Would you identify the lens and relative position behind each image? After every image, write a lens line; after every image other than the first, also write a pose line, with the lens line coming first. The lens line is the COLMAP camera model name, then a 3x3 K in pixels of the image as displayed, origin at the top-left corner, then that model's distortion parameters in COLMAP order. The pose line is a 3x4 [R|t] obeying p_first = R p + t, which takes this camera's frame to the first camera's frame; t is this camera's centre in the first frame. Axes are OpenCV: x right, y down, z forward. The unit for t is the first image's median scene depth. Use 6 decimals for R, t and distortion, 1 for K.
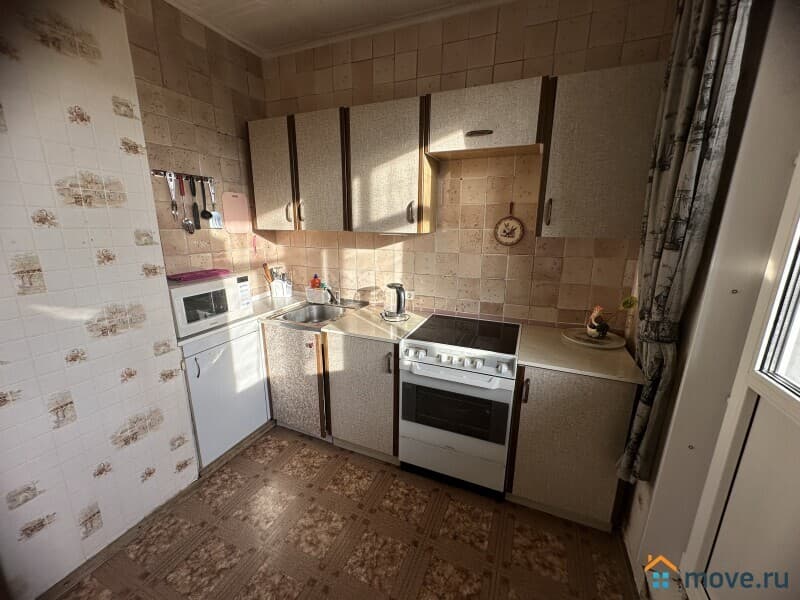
lens RADIAL K [[325.3, 0, 395.7], [0, 325.3, 297.7], [0, 0, 1]] dist [0.001079, 0.001330]
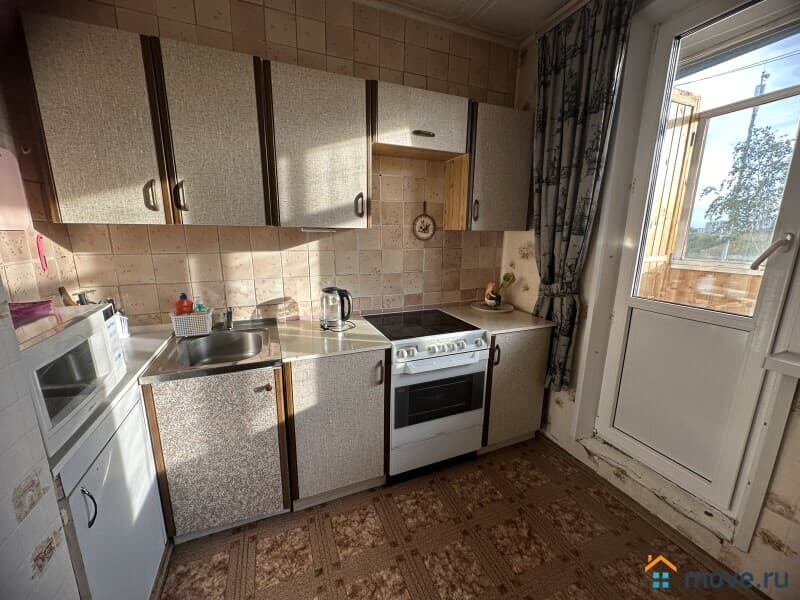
lens RADIAL K [[325.3, 0, 397.5], [0, 325.3, 298.6], [0, 0, 1]] dist [0.001079, 0.001330]
pose [[0.691378, -0.145644, 0.707661, -0.588908], [0.157920, 0.986251, 0.048694, -0.035494], [-0.705023, 0.078088, 0.704872, 0.325231]]
